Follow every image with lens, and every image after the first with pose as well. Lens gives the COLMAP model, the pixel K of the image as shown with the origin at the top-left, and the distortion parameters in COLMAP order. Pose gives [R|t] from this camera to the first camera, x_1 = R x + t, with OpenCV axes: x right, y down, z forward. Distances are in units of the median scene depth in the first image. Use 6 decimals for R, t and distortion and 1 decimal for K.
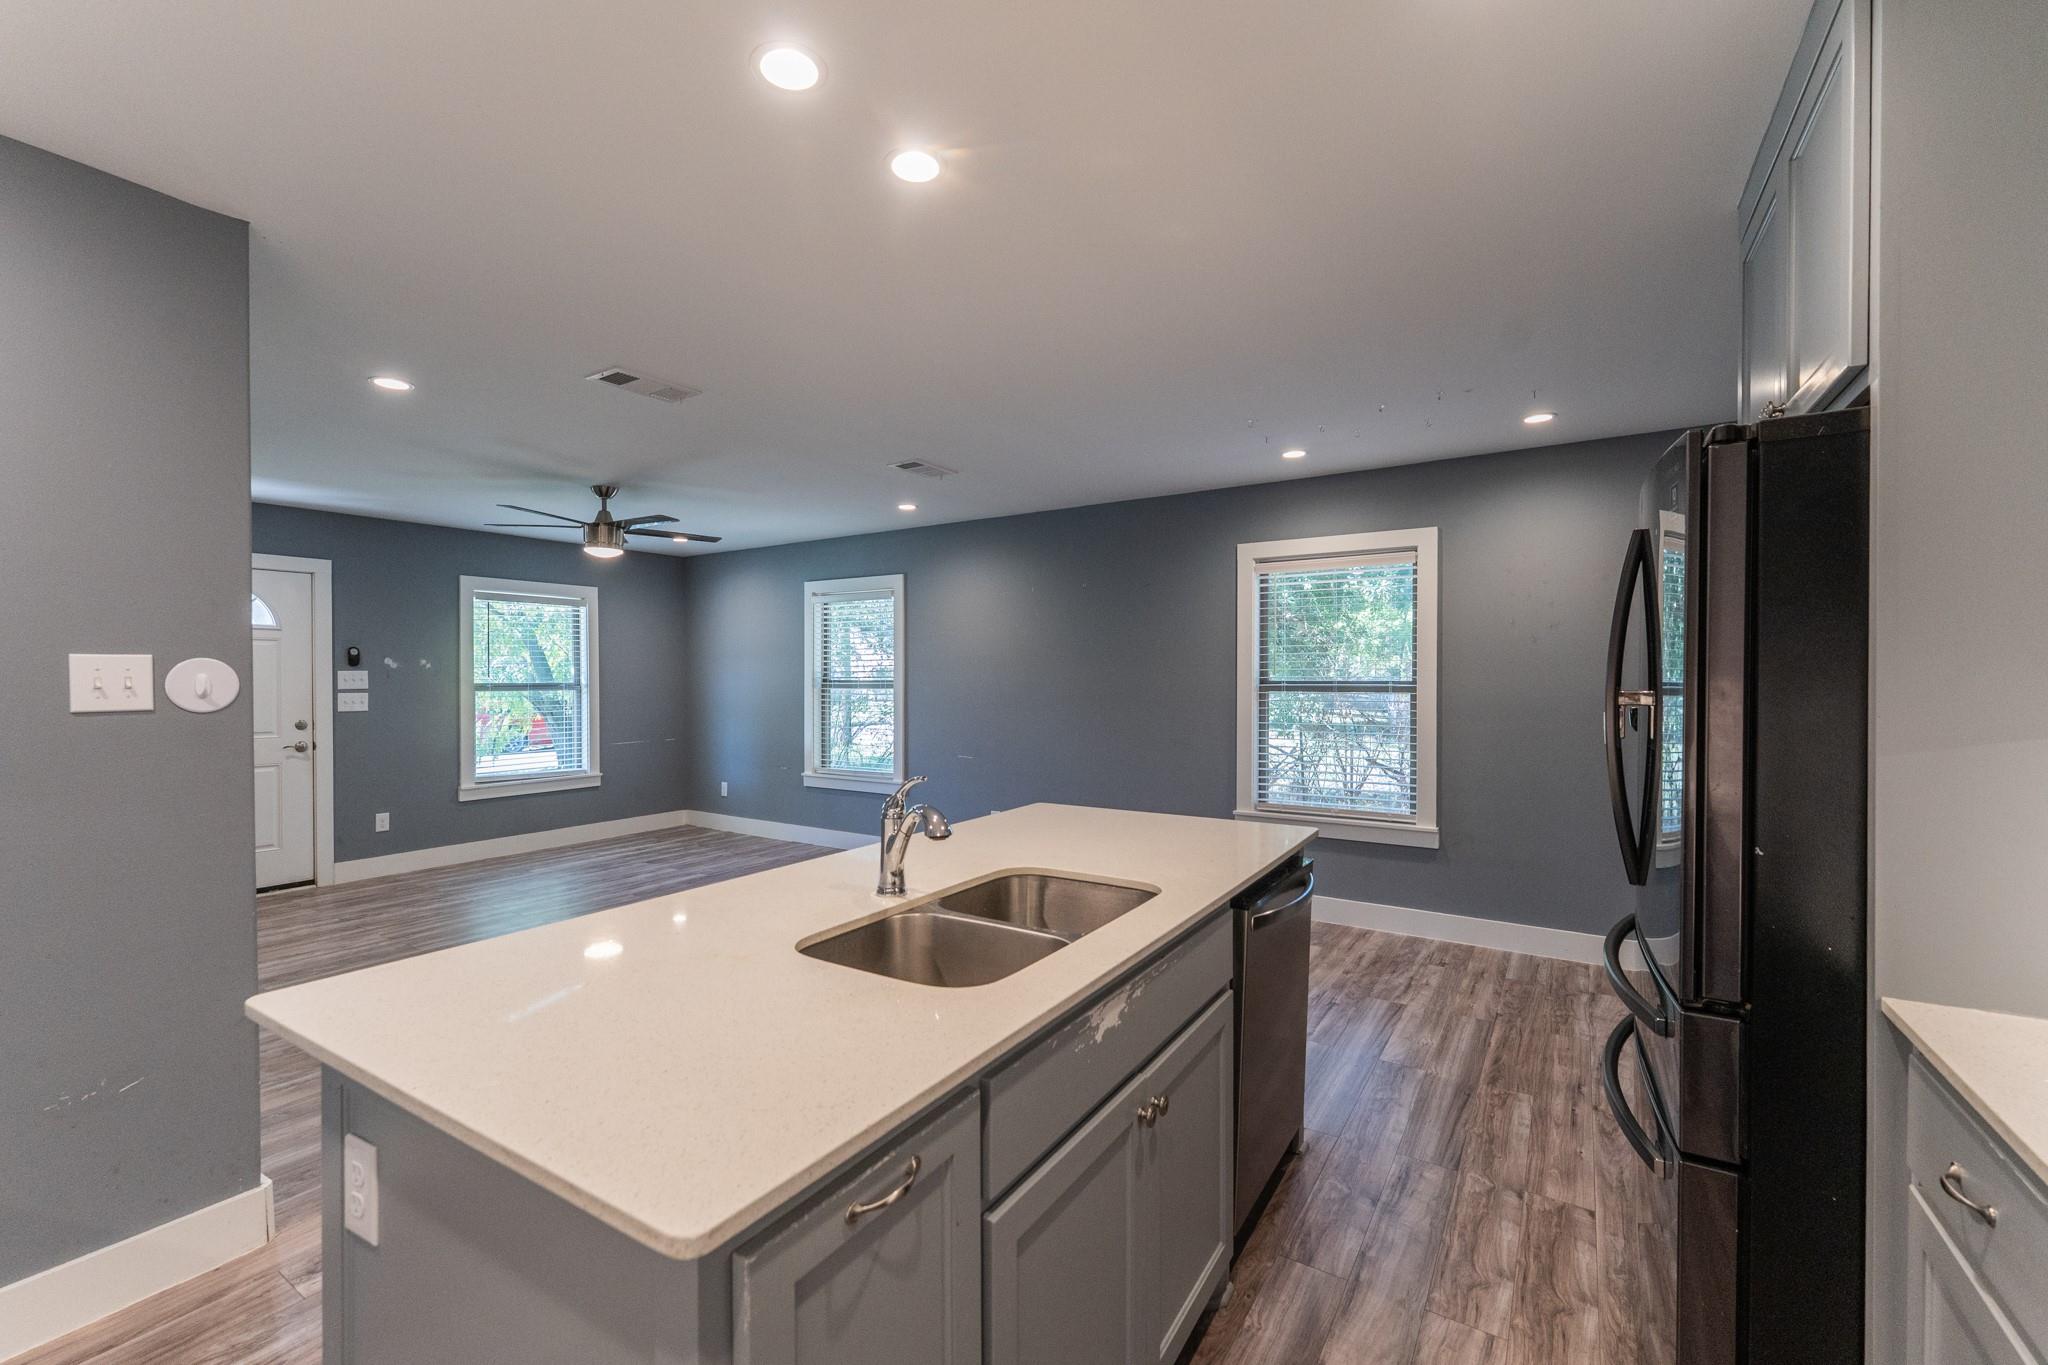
lens RADIAL K [[851.8, 0, 1024.0], [0, 851.8, 682.5], [0, 0, 1]] dist [0.002745, 0.000345]
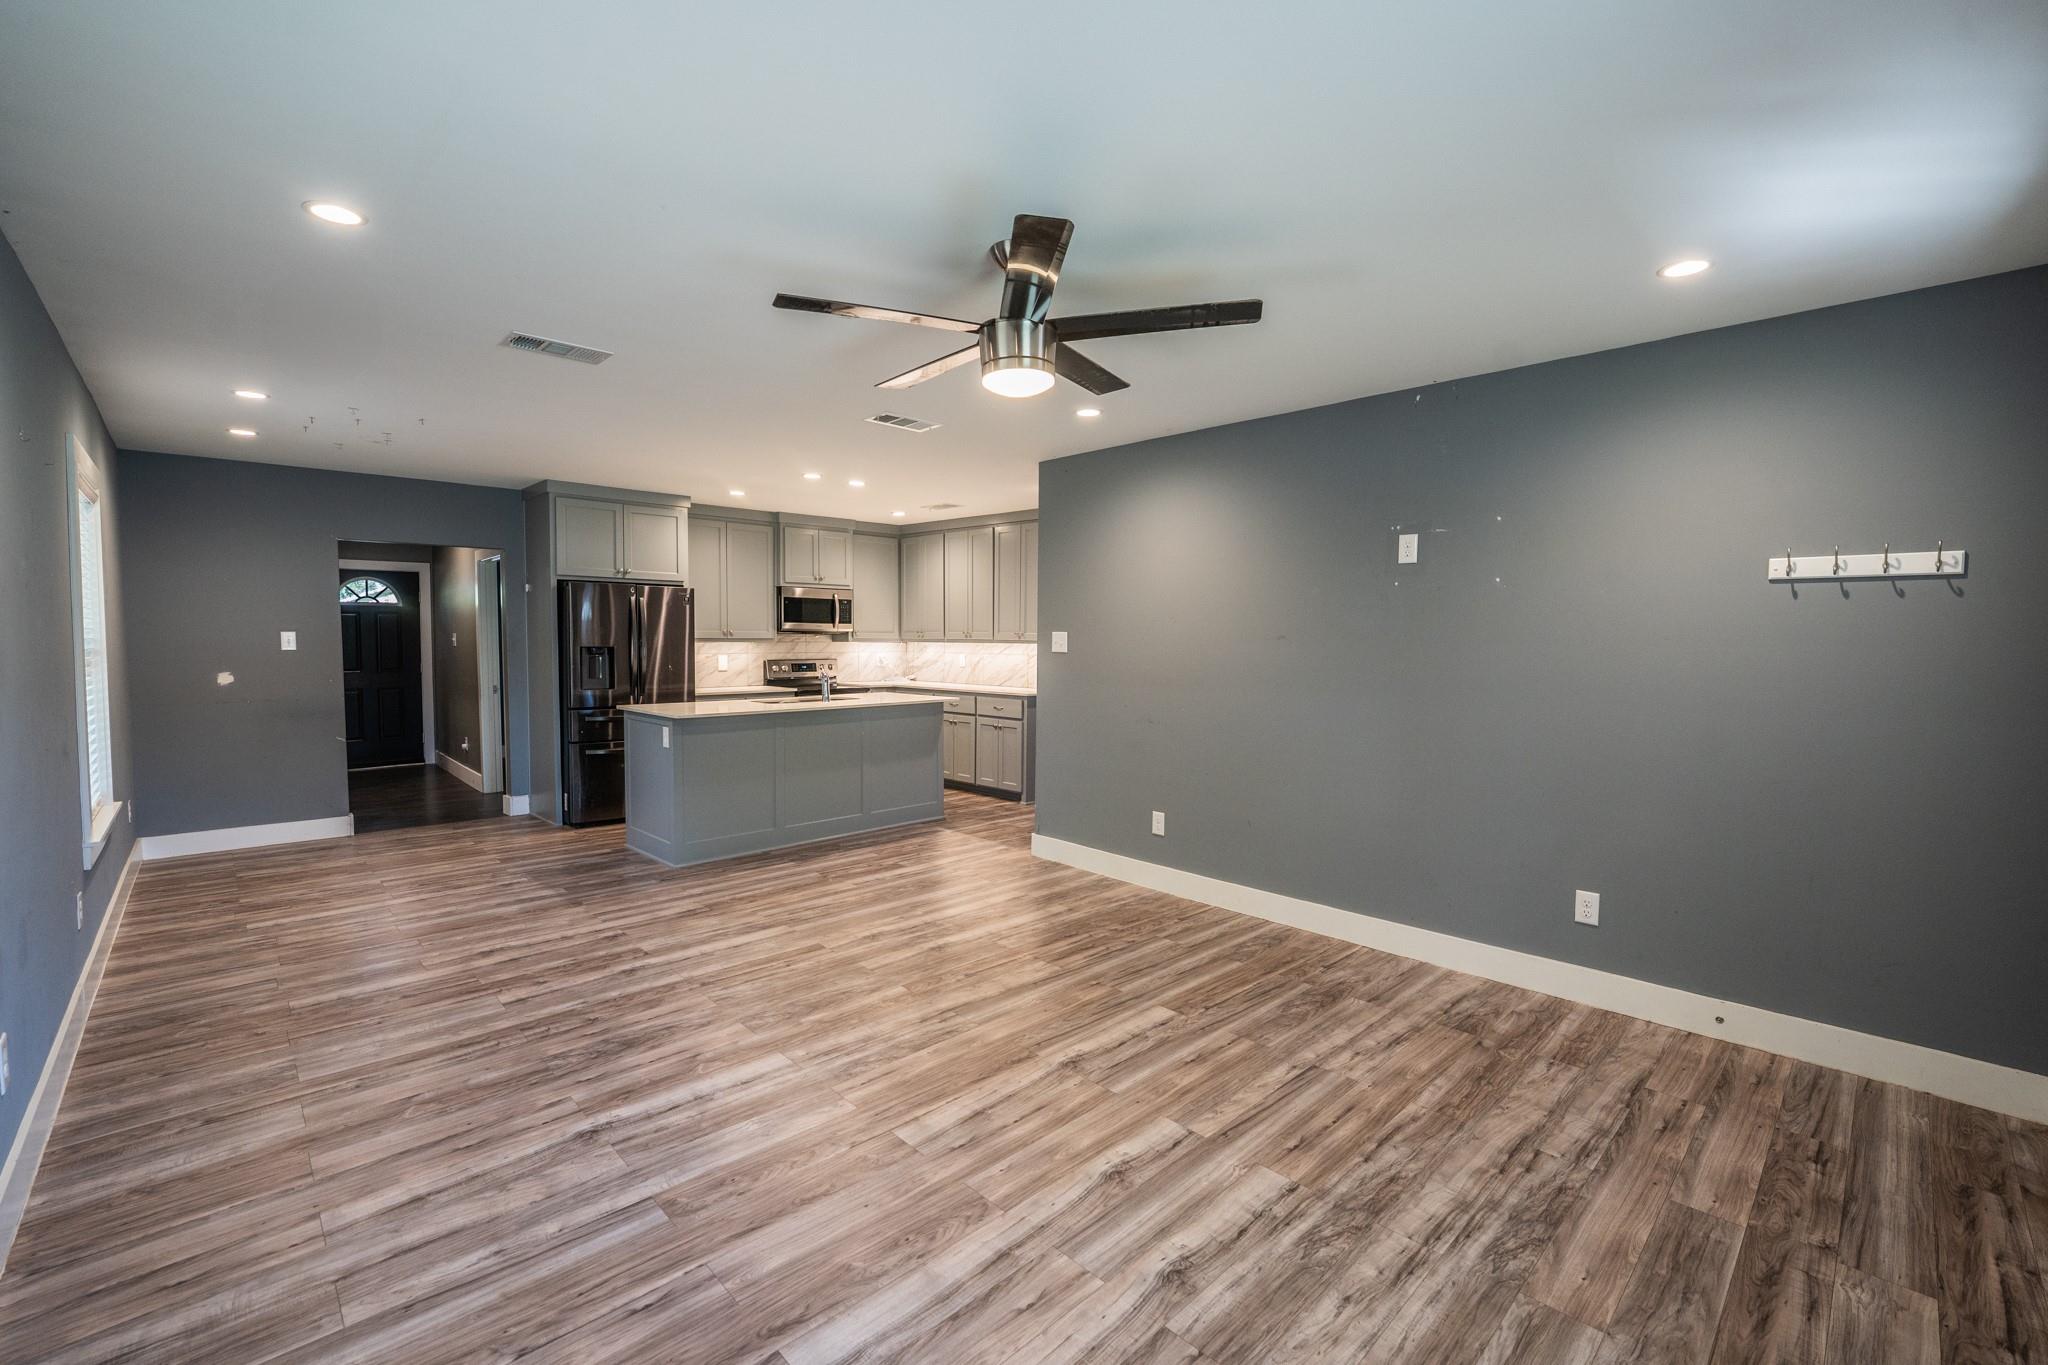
lens RADIAL K [[863.8, 0, 1020.6], [0, 863.8, 680.0], [0, 0, 1]] dist [-0.023033, 0.000290]
pose [[-0.972412, -0.014543, 0.232817, -0.527028], [-0.001383, 0.998397, 0.056587, -0.010823], [-0.233267, 0.054704, -0.970873, 1.280717]]
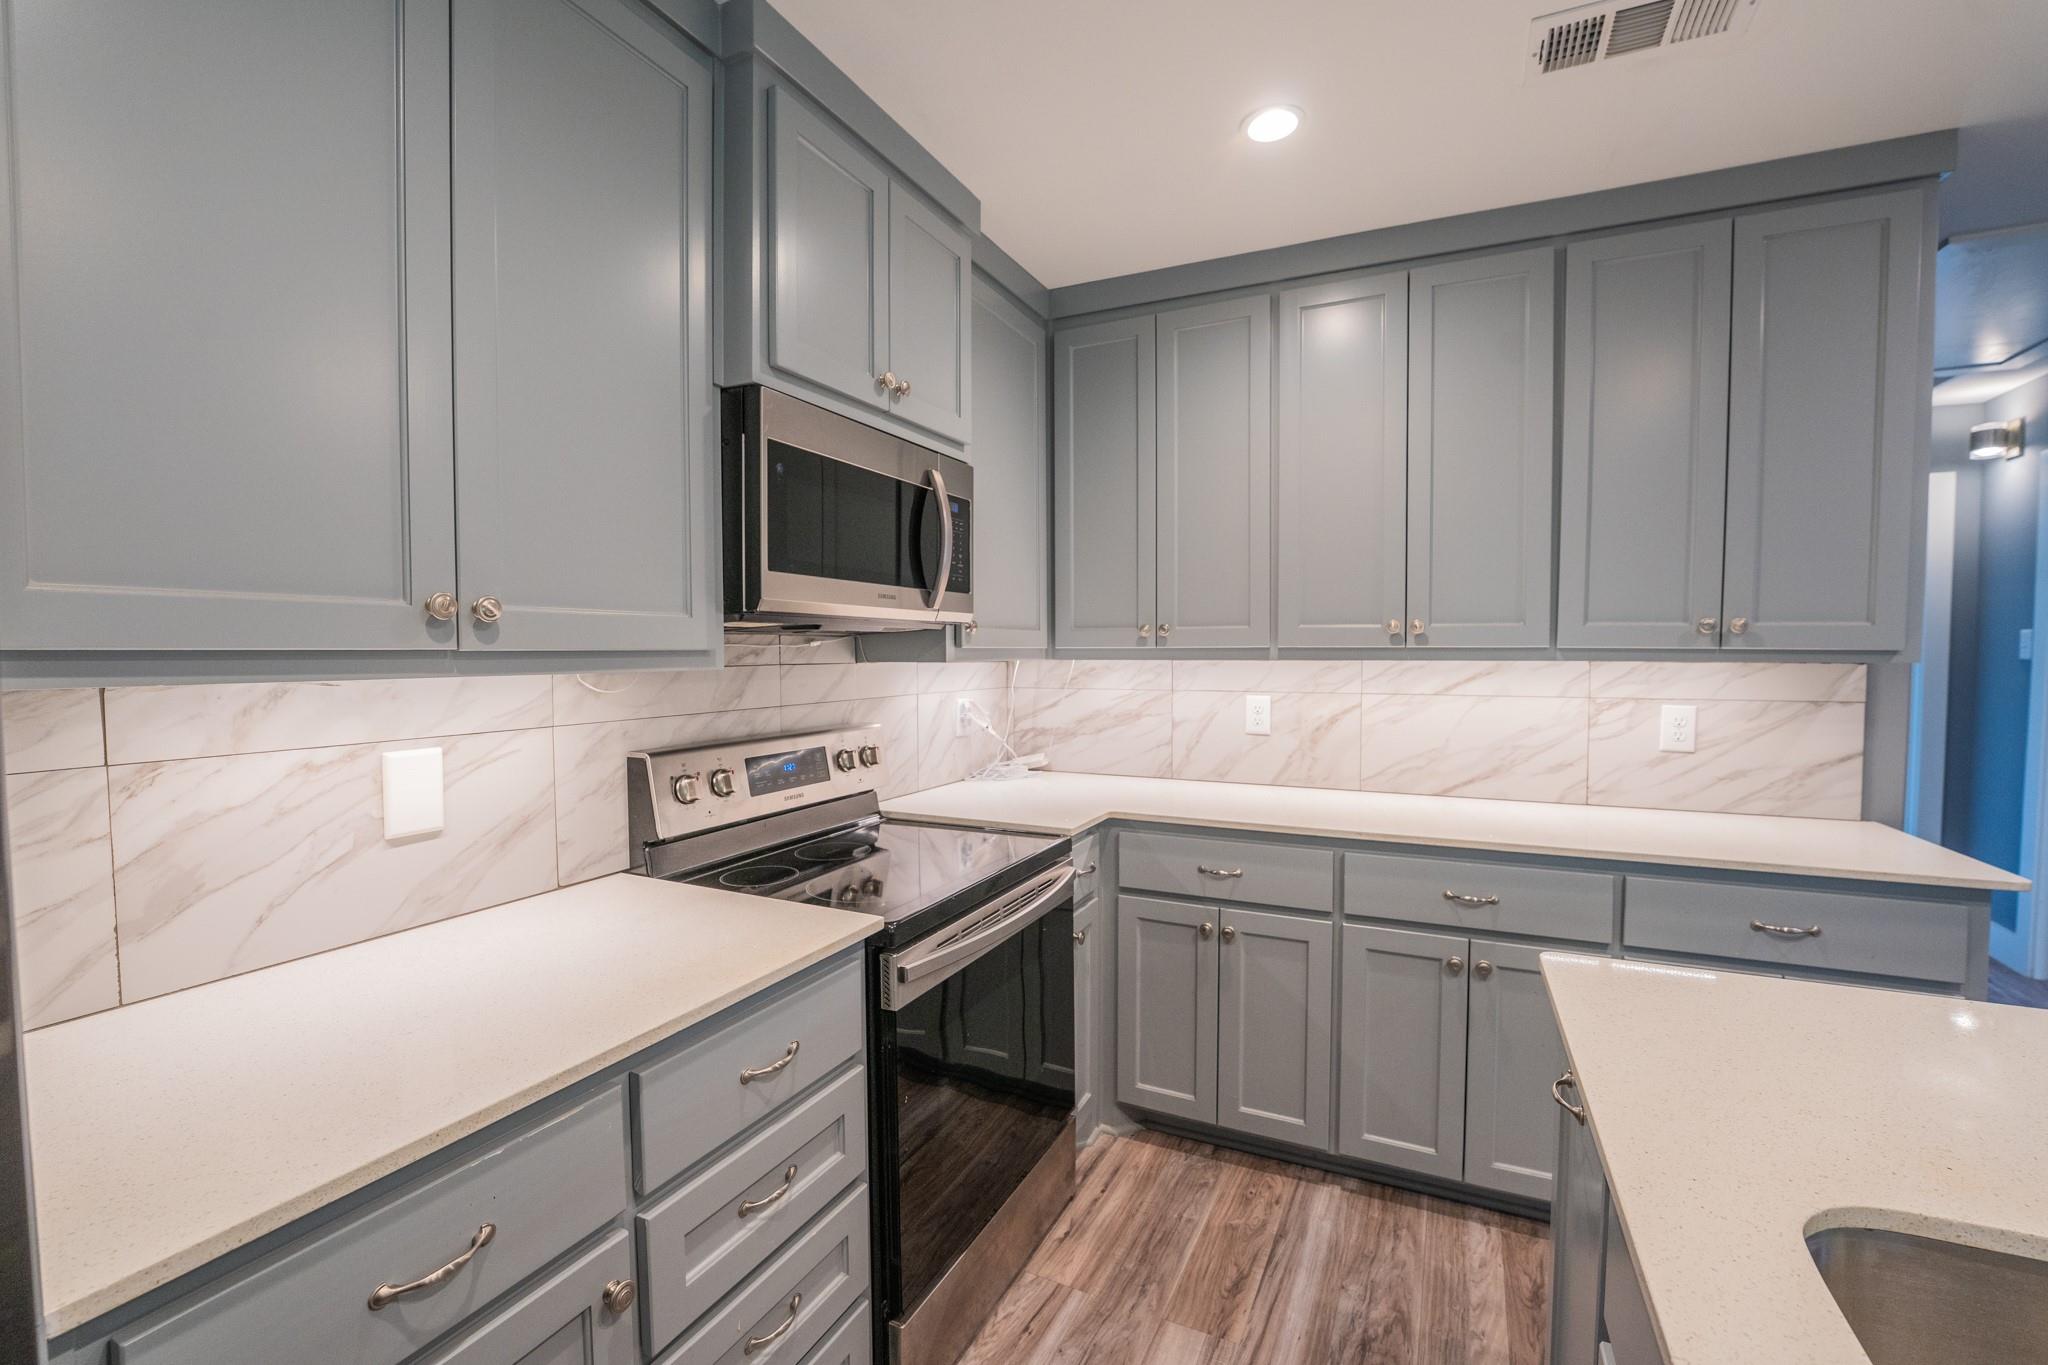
lens RADIAL K [[855.8, 0, 1023.3], [0, 855.8, 684.9], [0, 0, 1]] dist [-0.025661, 0.000197]
pose [[-0.994451, 0.009711, -0.104755, 0.105546], [0.004697, 0.998836, 0.048006, -0.000541], [0.105099, 0.047247, -0.993339, 0.313709]]
